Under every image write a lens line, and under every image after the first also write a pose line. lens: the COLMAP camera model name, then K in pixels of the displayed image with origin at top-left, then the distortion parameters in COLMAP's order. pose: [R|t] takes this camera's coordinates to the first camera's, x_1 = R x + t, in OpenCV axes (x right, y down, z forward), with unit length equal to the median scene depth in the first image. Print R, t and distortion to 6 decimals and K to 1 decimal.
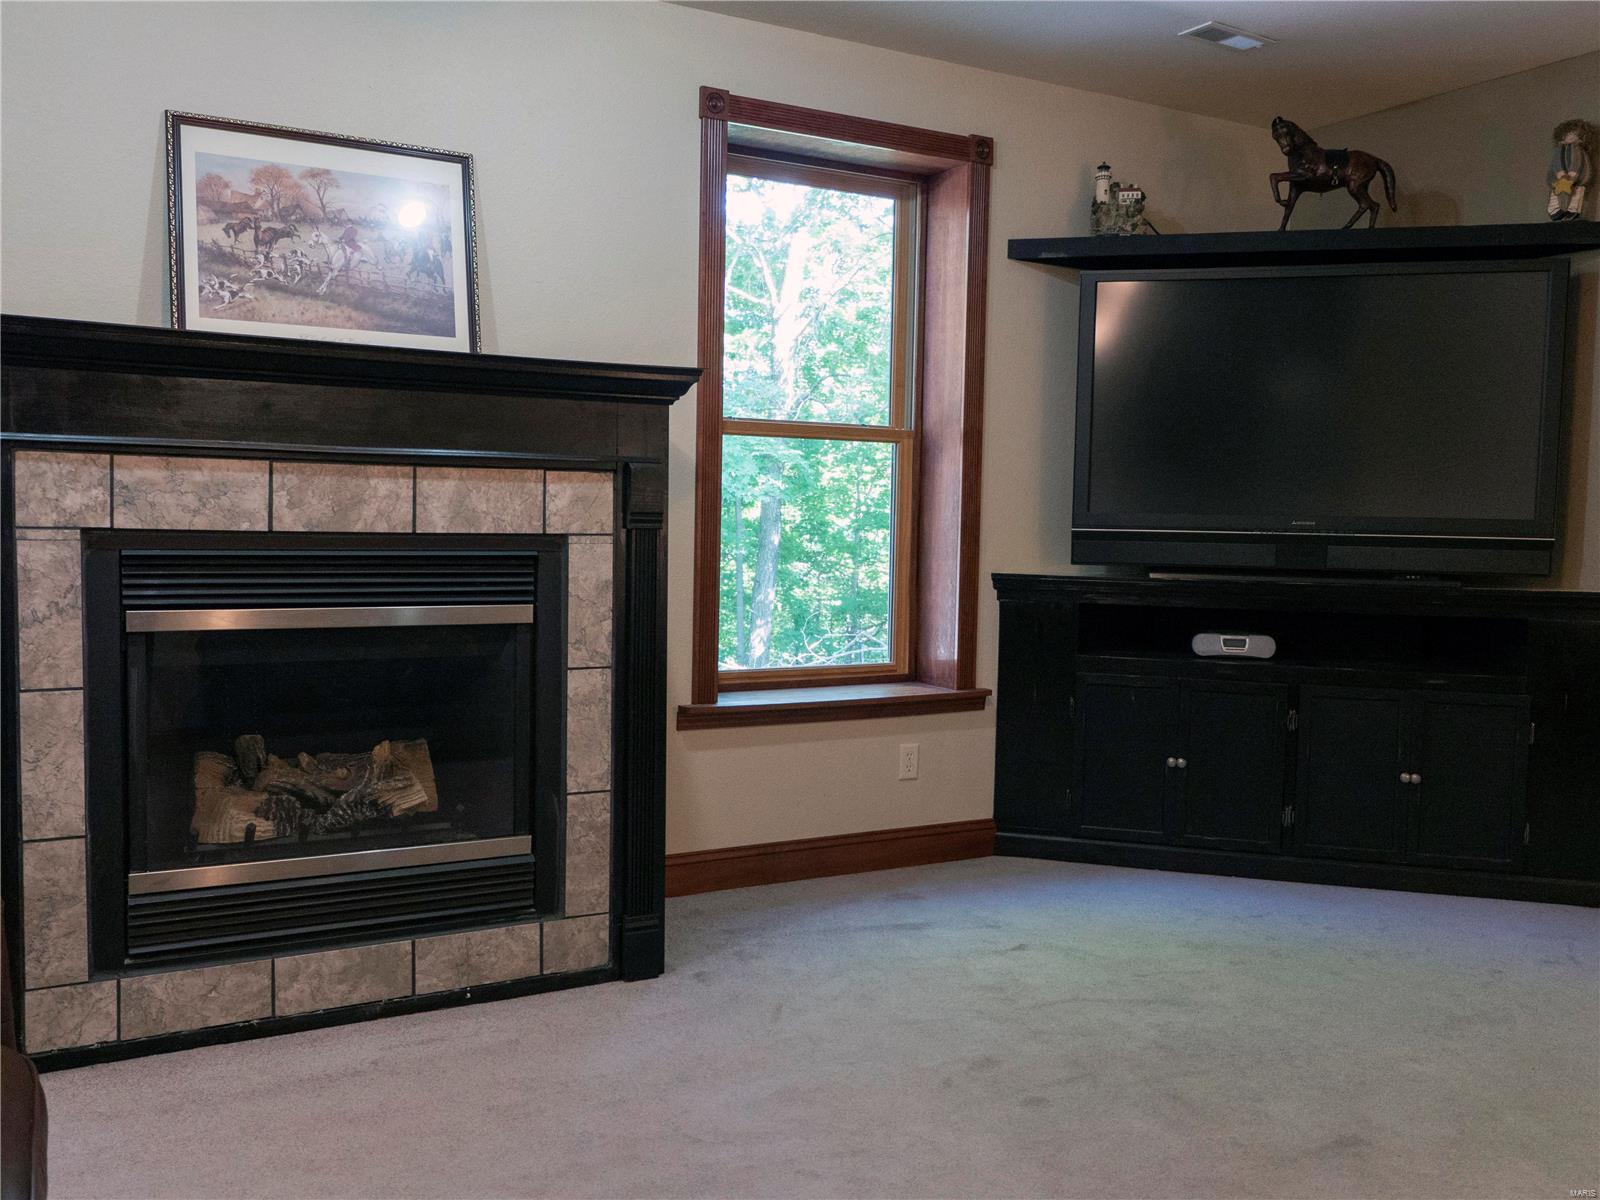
lens RADIAL K [[1412.5, 0, 800.0], [0, 1412.5, 600.0], [0, 0, 1]] dist [-0.004661, 0.008124]
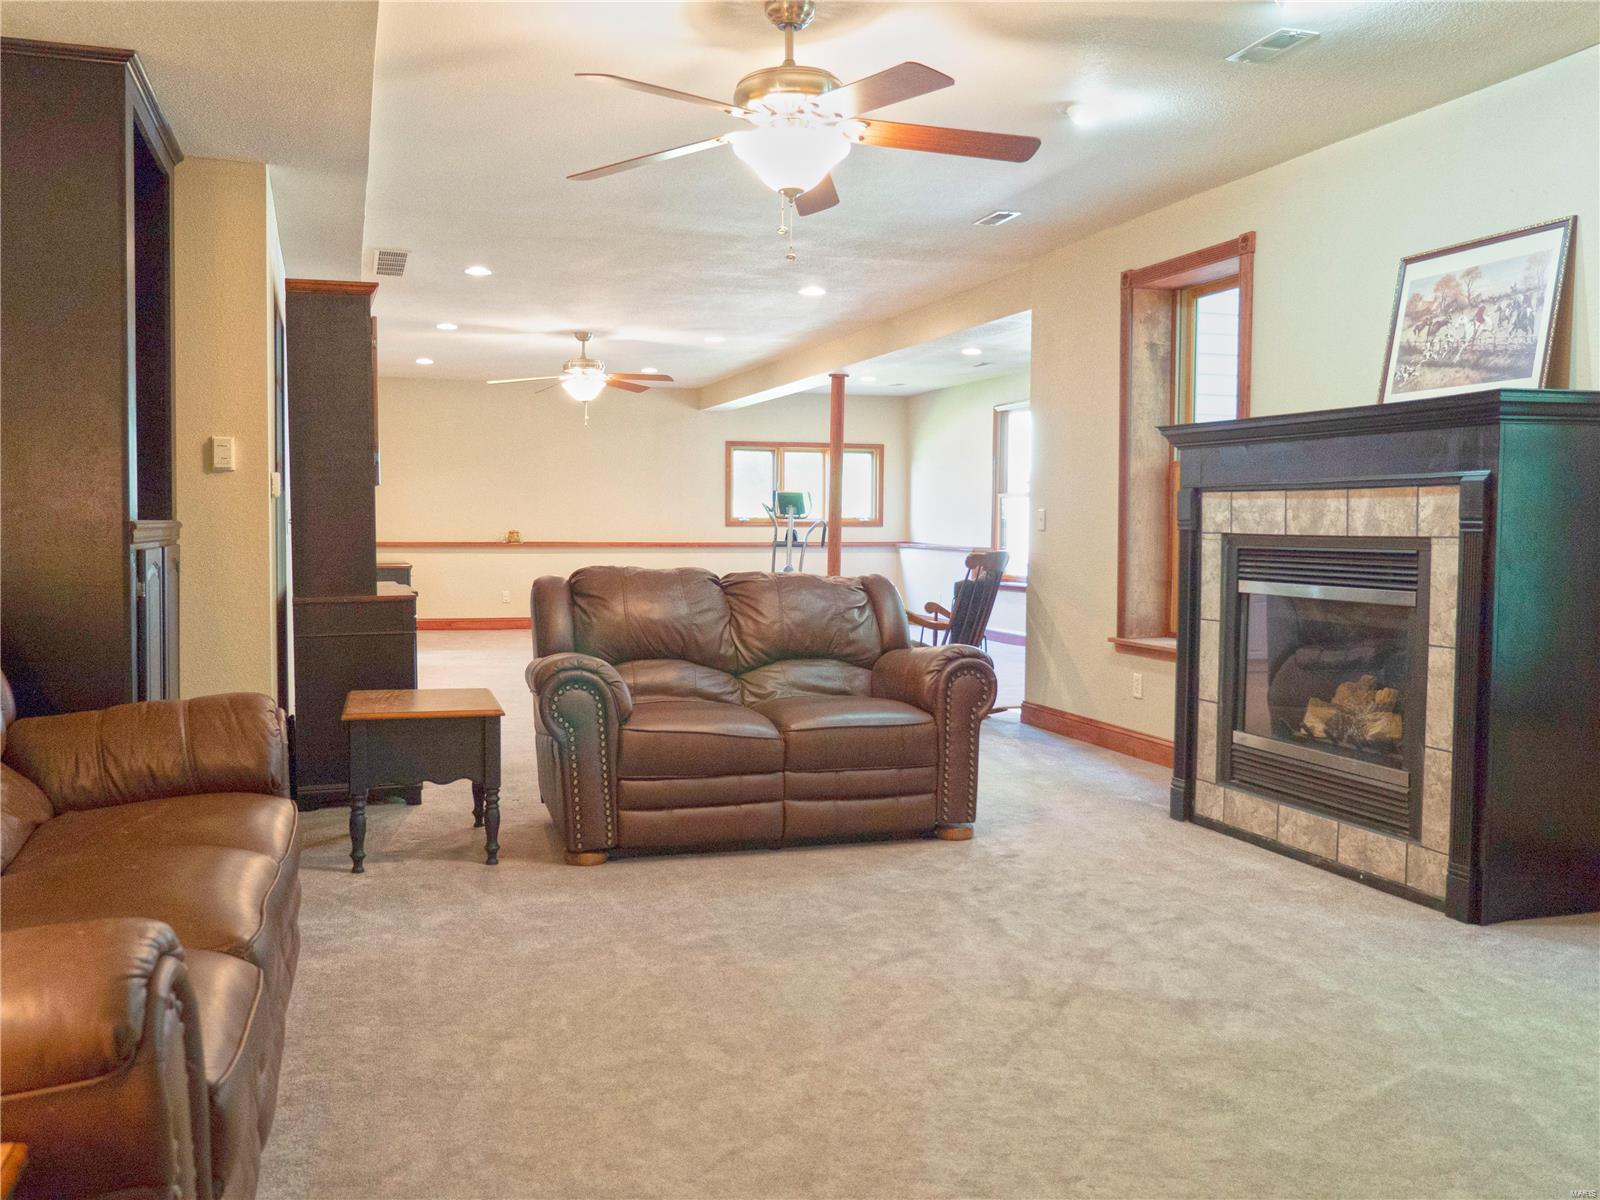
lens RADIAL K [[1412.5, 0, 800.0], [0, 1412.5, 600.0], [0, 0, 1]] dist [-0.004661, 0.008124]
pose [[-0.212257, 0.032836, -0.976662, 1.180129], [-0.069932, 0.996362, 0.048697, -0.013033], [0.974708, 0.078636, -0.209189, 0.726621]]
